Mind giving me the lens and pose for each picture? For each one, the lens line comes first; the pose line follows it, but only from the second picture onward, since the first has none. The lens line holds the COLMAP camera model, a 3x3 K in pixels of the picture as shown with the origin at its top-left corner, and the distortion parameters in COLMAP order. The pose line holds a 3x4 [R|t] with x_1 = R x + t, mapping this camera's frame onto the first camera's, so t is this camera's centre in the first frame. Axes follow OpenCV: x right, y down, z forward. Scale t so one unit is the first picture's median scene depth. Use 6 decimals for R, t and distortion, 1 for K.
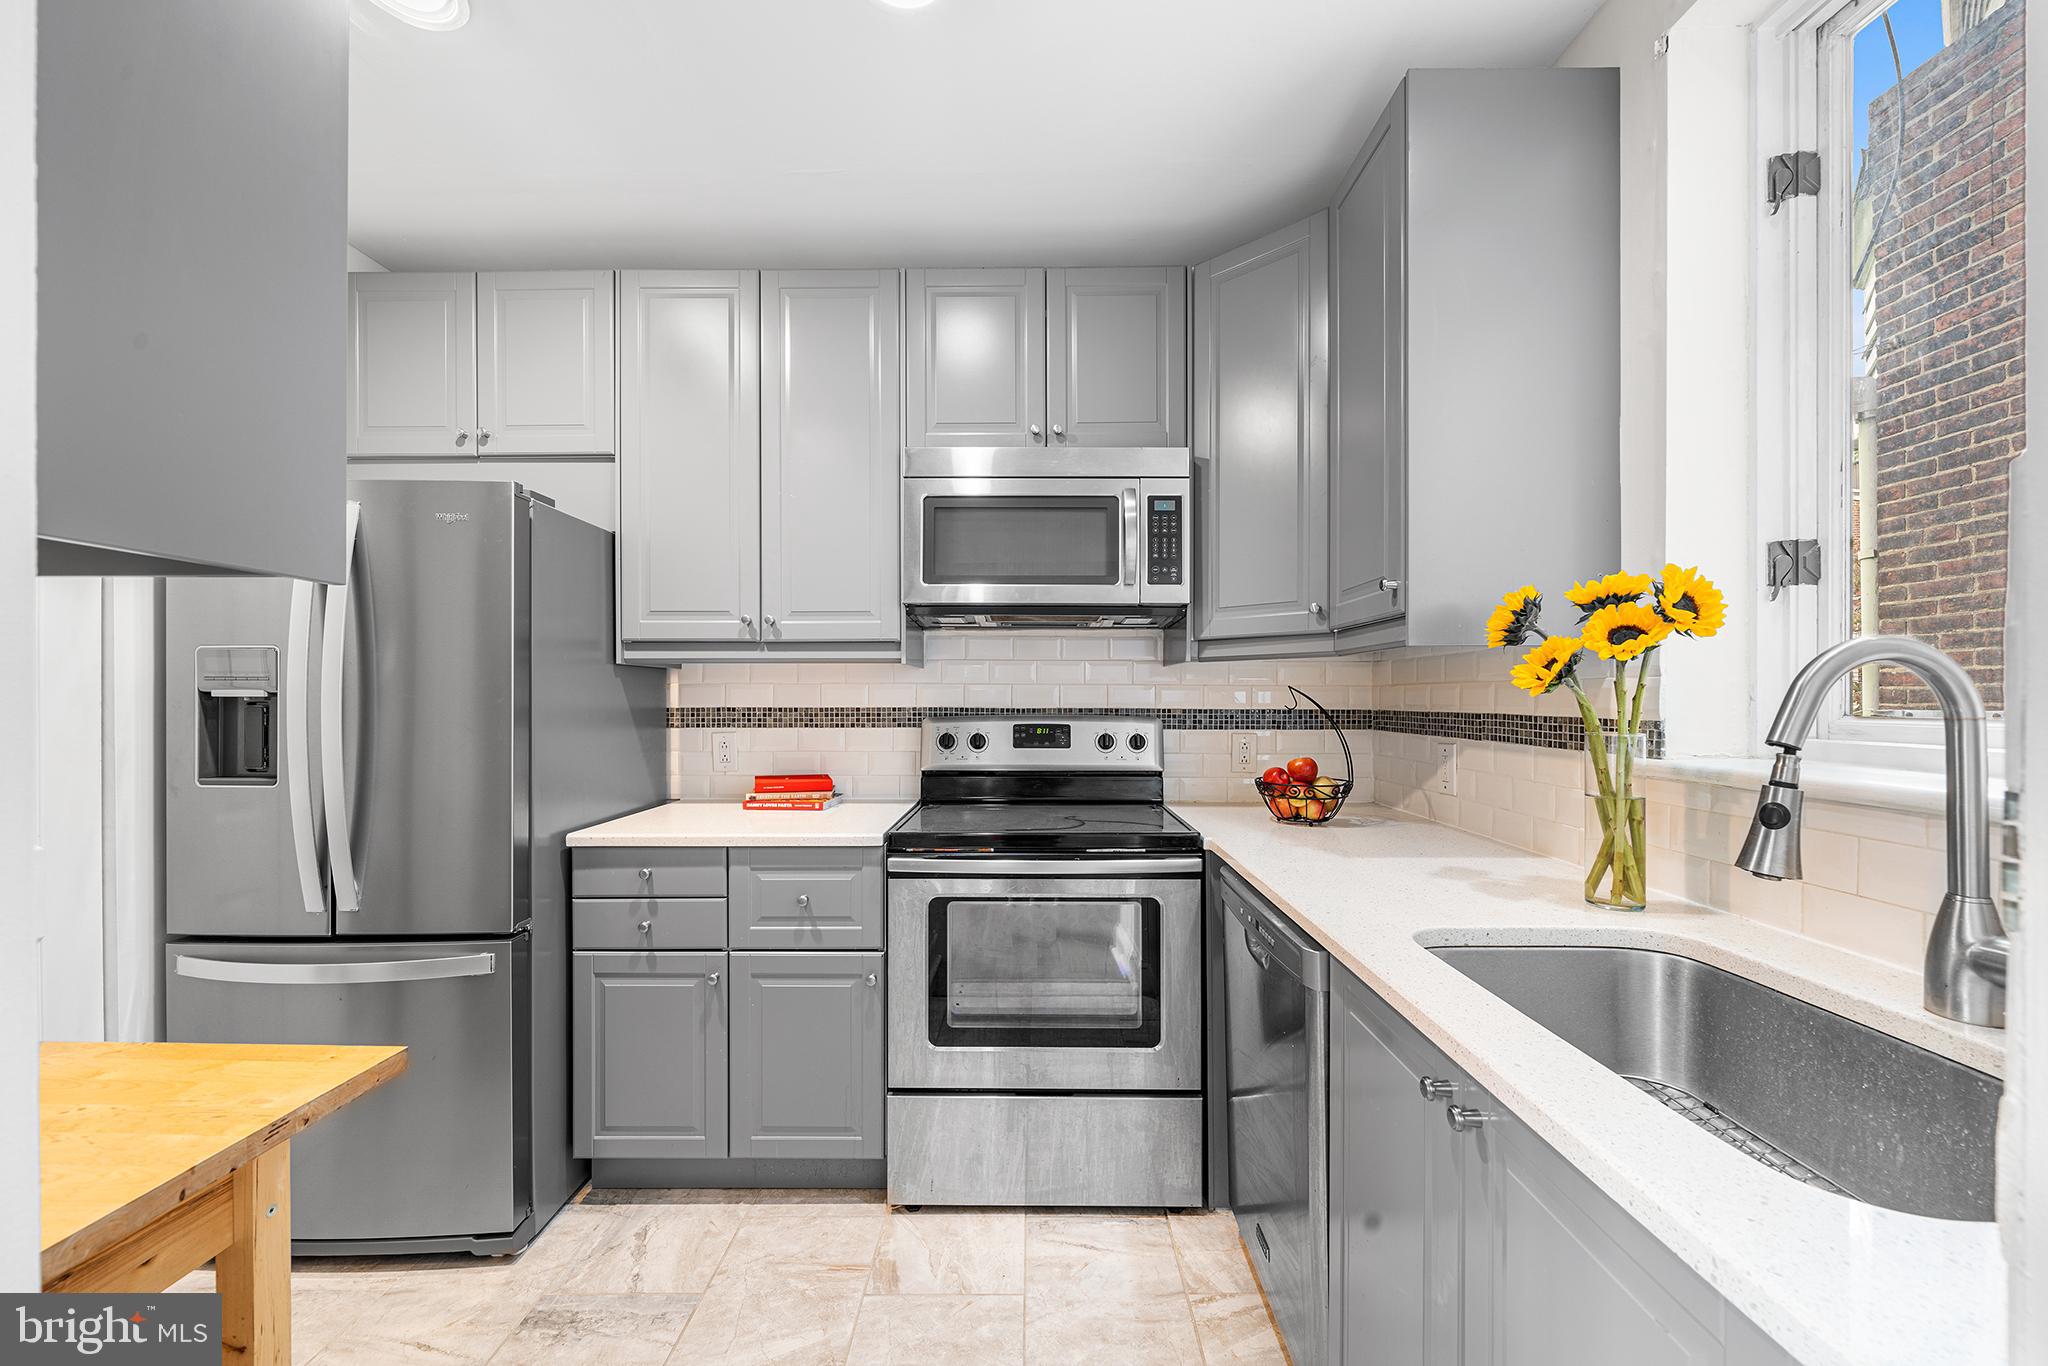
lens RADIAL K [[801.3, 0, 1025.0], [0, 801.3, 692.8], [0, 0, 1]] dist [-0.001328, -0.000190]
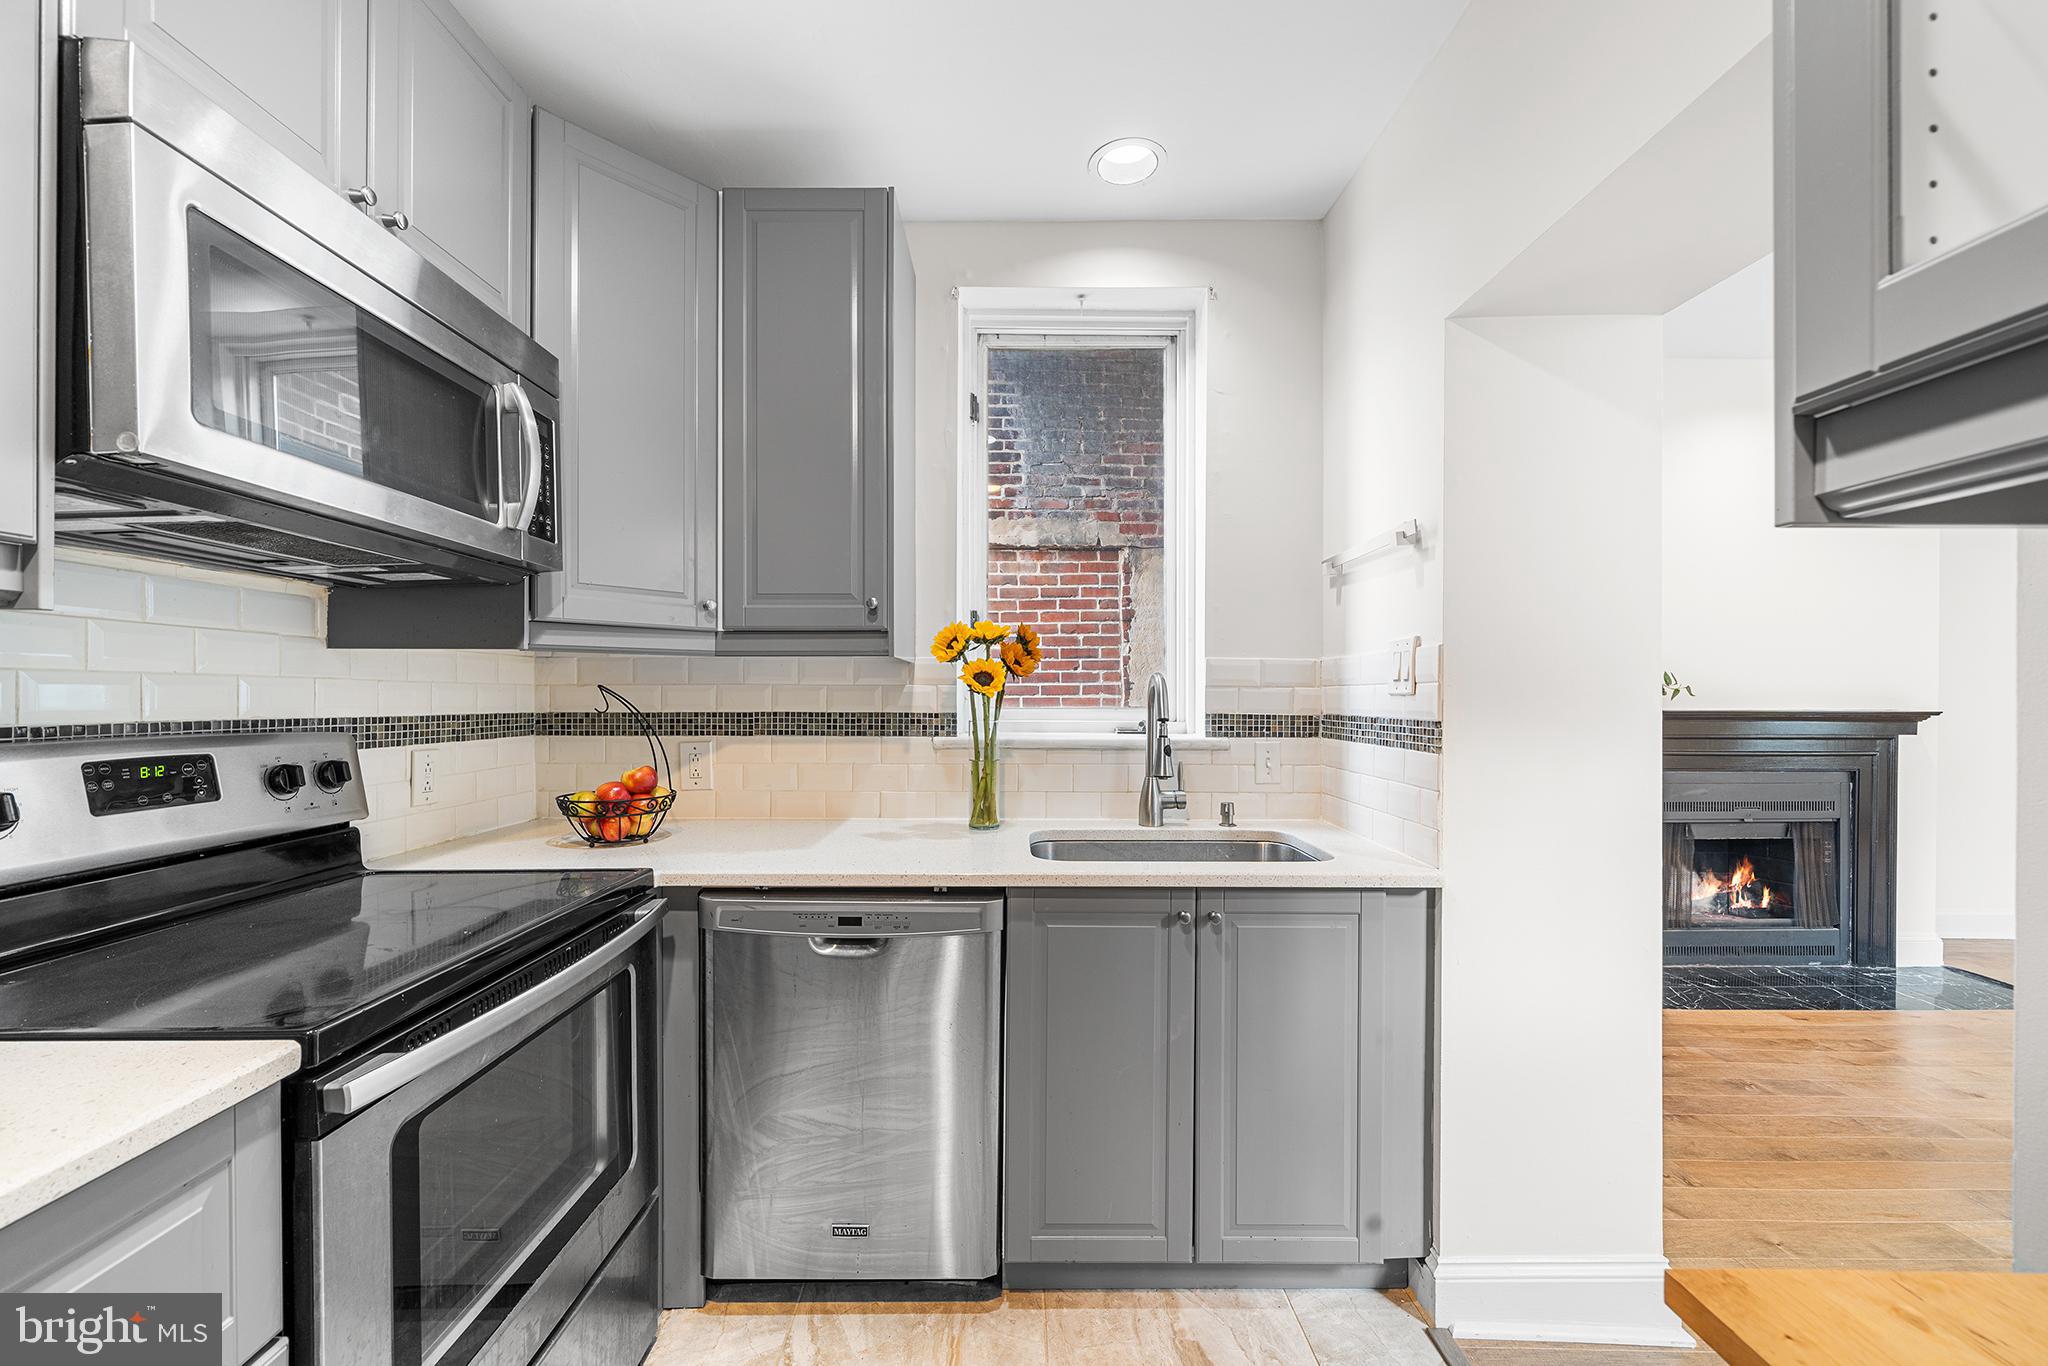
lens RADIAL K [[801.3, 0, 1025.0], [0, 801.3, 692.8], [0, 0, 1]] dist [-0.001328, -0.000190]
pose [[-0.018019, 0.003169, 0.999833, -0.529465], [-0.006048, 0.999976, -0.003278, -0.000373], [-0.999819, -0.006106, -0.018000, 0.576077]]
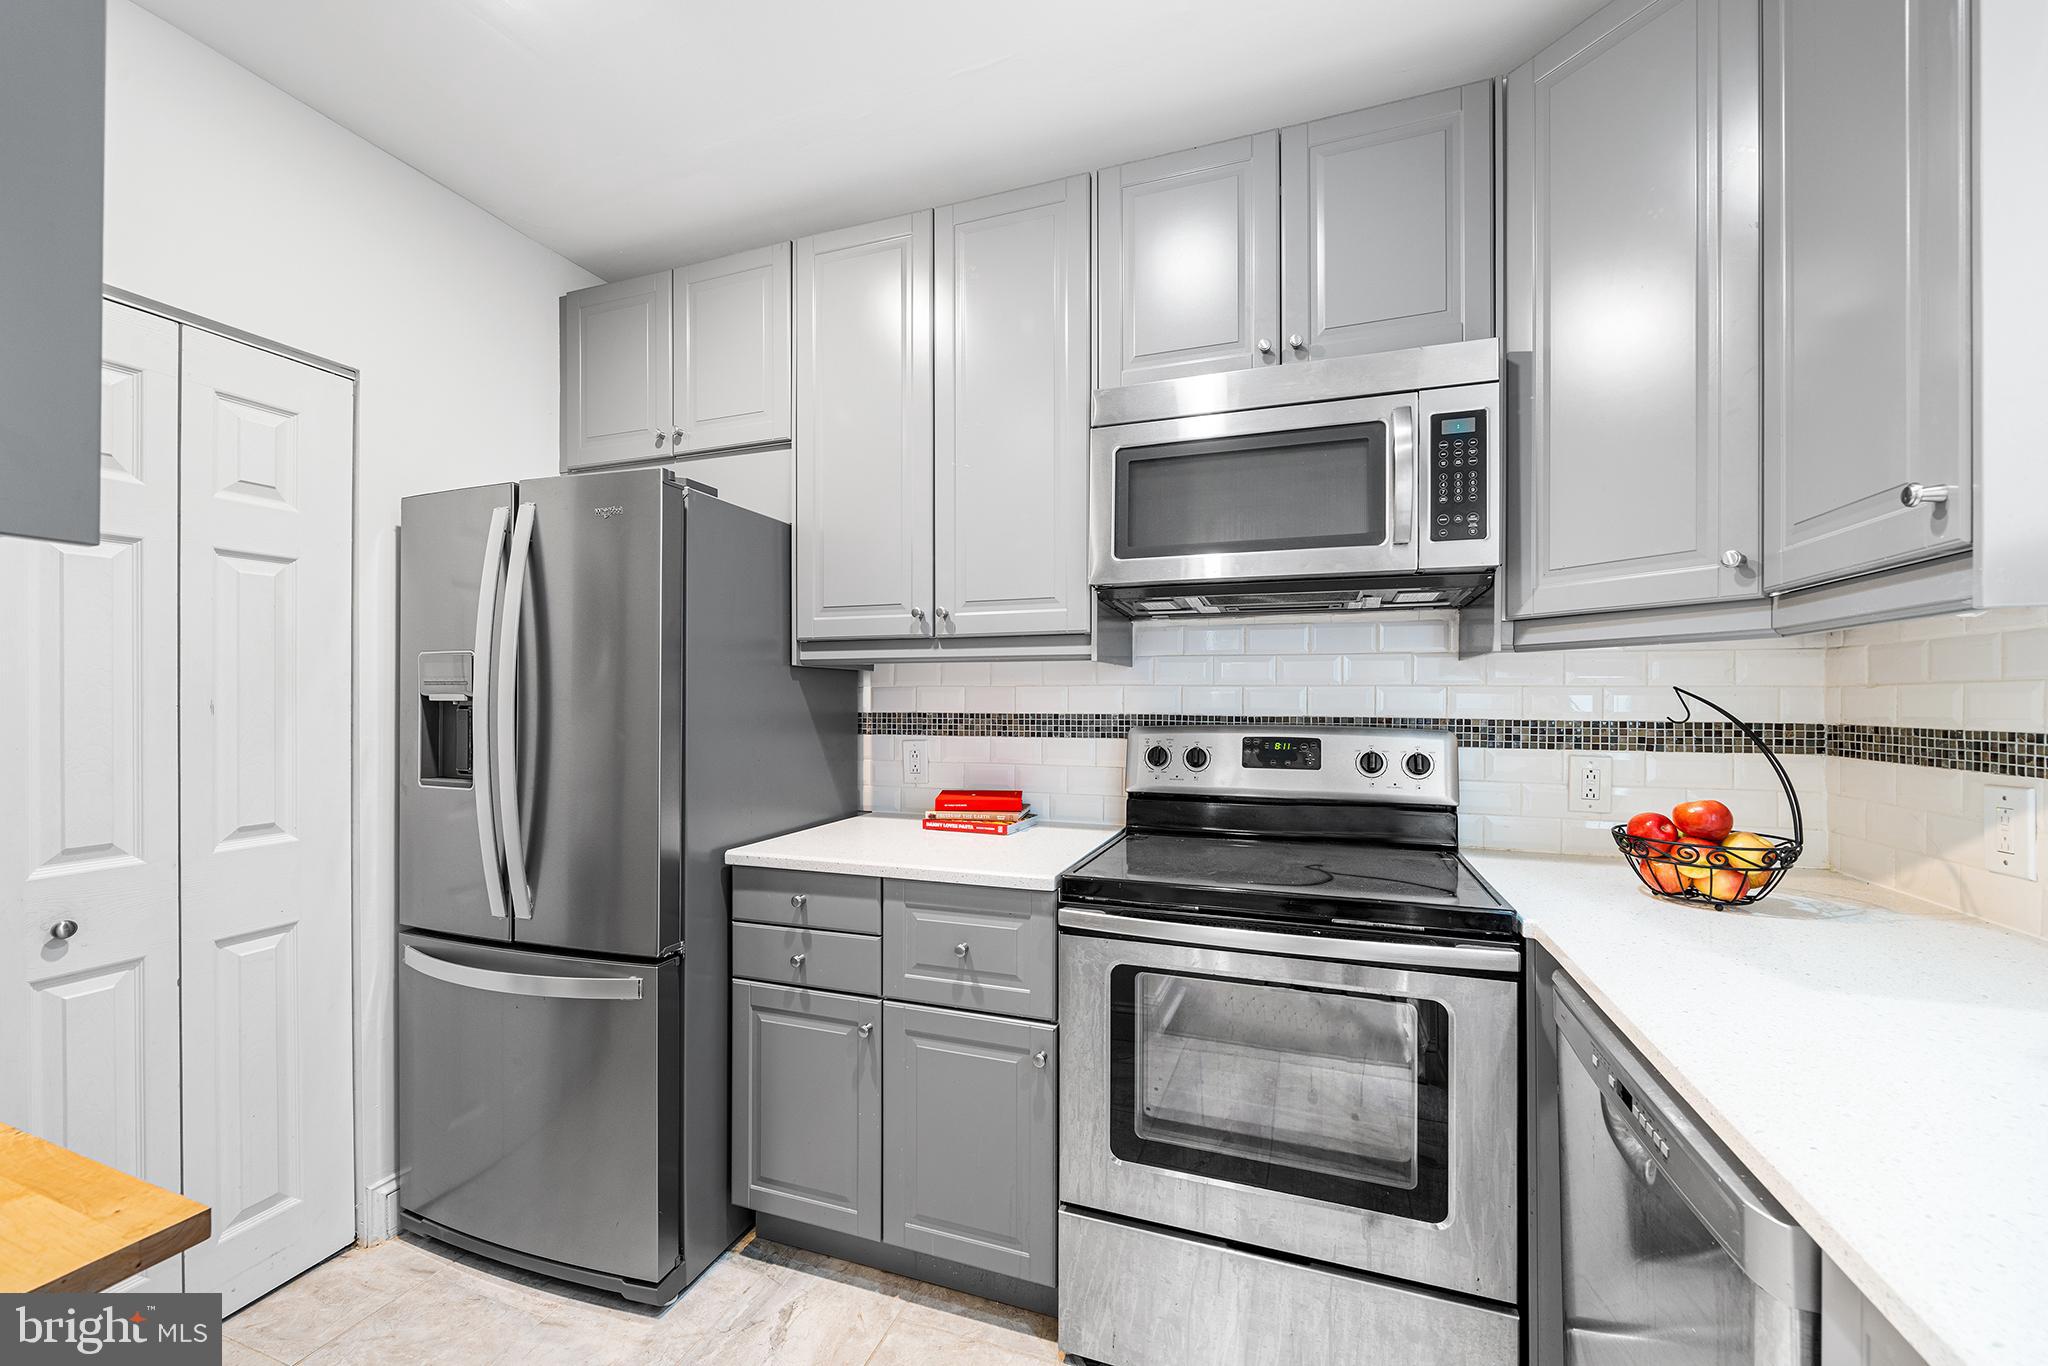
lens RADIAL K [[793.0, 0, 1027.3], [0, 793.0, 696.7], [0, 0, 1]] dist [-0.002271, -0.000469]
pose [[0.943126, 0.000531, -0.332434, 0.050903], [0.000098, 0.999998, 0.001873, -0.001767], [0.332434, -0.001799, 0.943125, 0.230646]]
